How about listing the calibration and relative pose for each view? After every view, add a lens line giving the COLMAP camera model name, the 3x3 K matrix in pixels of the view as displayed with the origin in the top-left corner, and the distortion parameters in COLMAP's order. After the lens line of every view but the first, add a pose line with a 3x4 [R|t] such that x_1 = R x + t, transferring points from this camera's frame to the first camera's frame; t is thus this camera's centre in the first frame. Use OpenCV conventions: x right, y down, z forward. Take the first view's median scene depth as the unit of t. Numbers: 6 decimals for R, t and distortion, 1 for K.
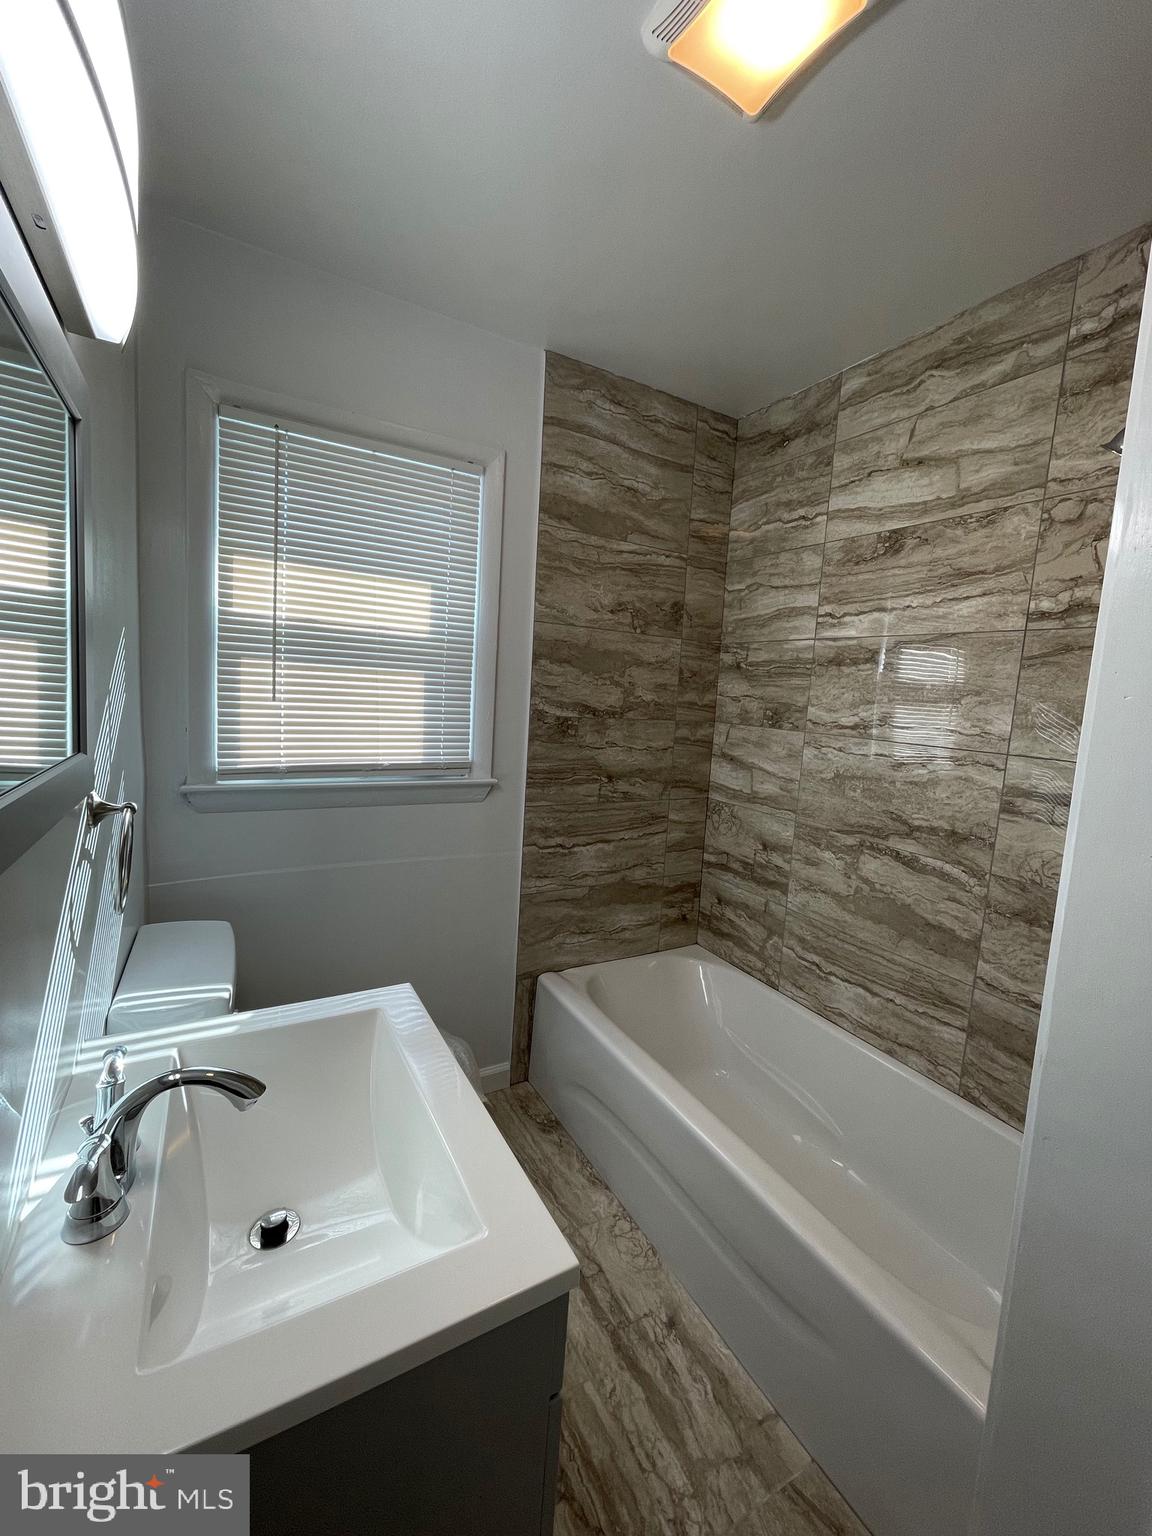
lens RADIAL K [[629.8, 0, 575.4], [0, 629.8, 766.8], [0, 0, 1]] dist [0.006973, -0.004026]
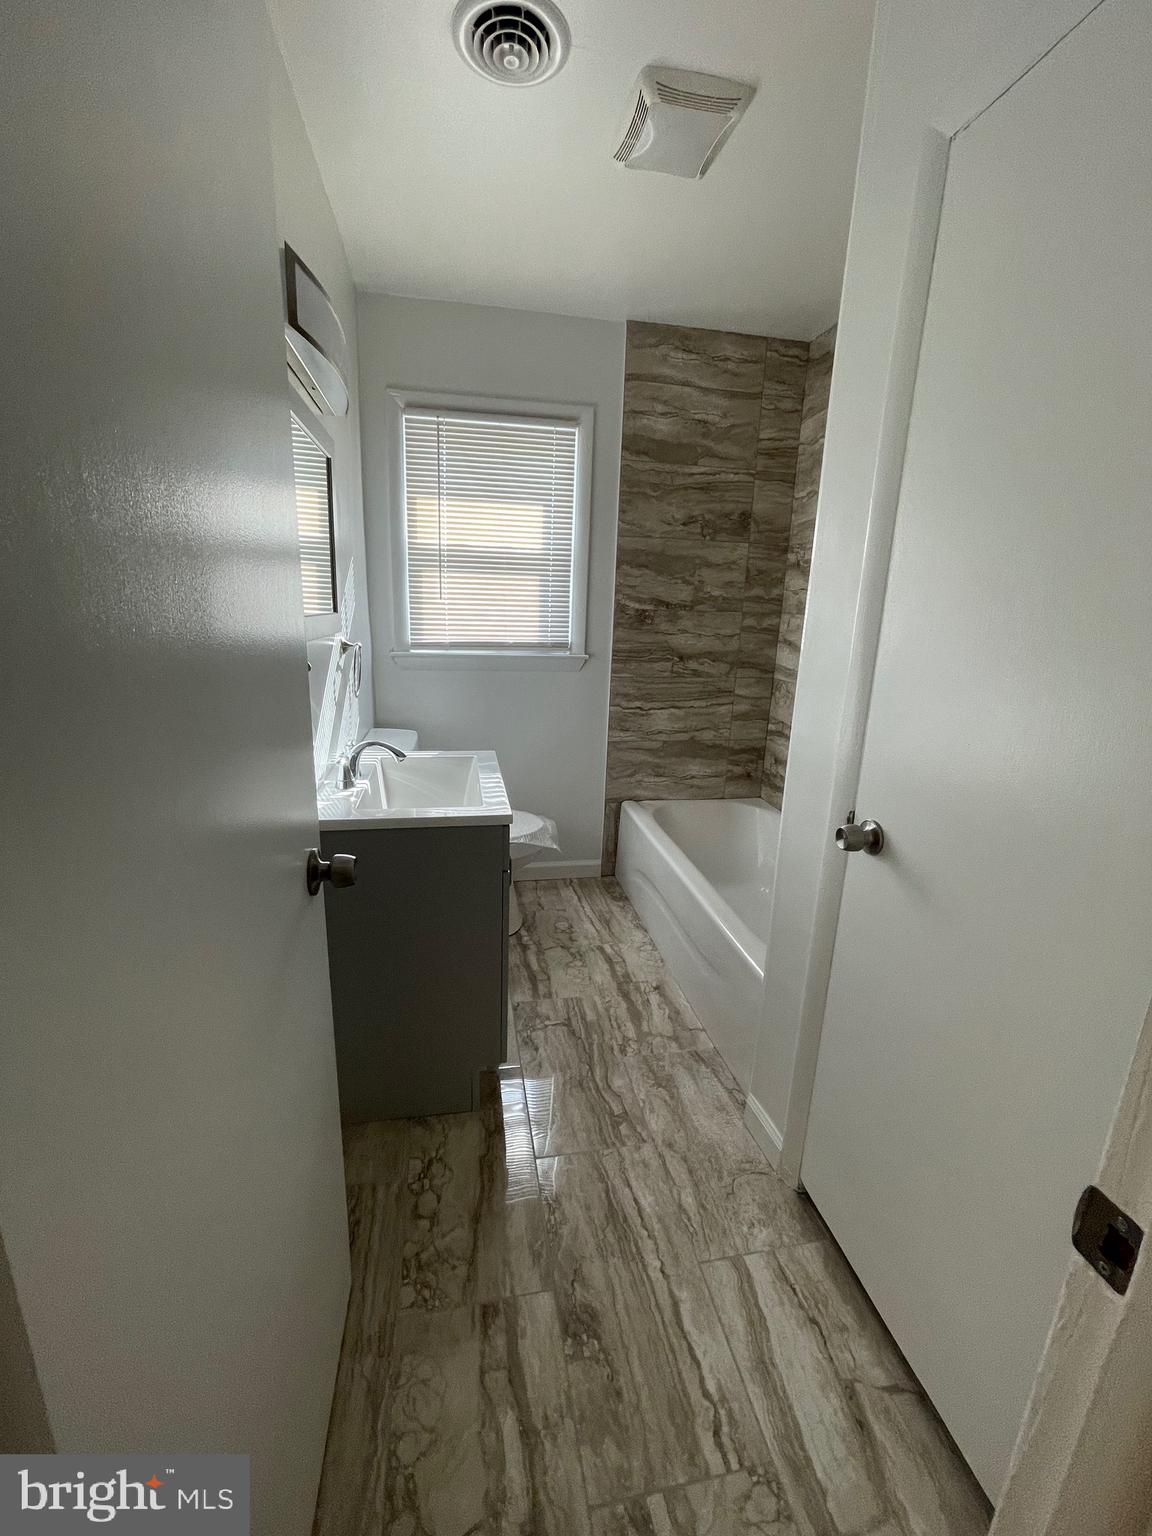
lens RADIAL K [[629.8, 0, 572.6], [0, 629.8, 764.2], [0, 0, 1]] dist [0.006973, -0.004026]
pose [[0.947745, 0.050853, -0.314949, 0.273412], [-0.013880, 0.992852, 0.118544, 0.088434], [0.318726, -0.107978, 0.941676, -0.328620]]
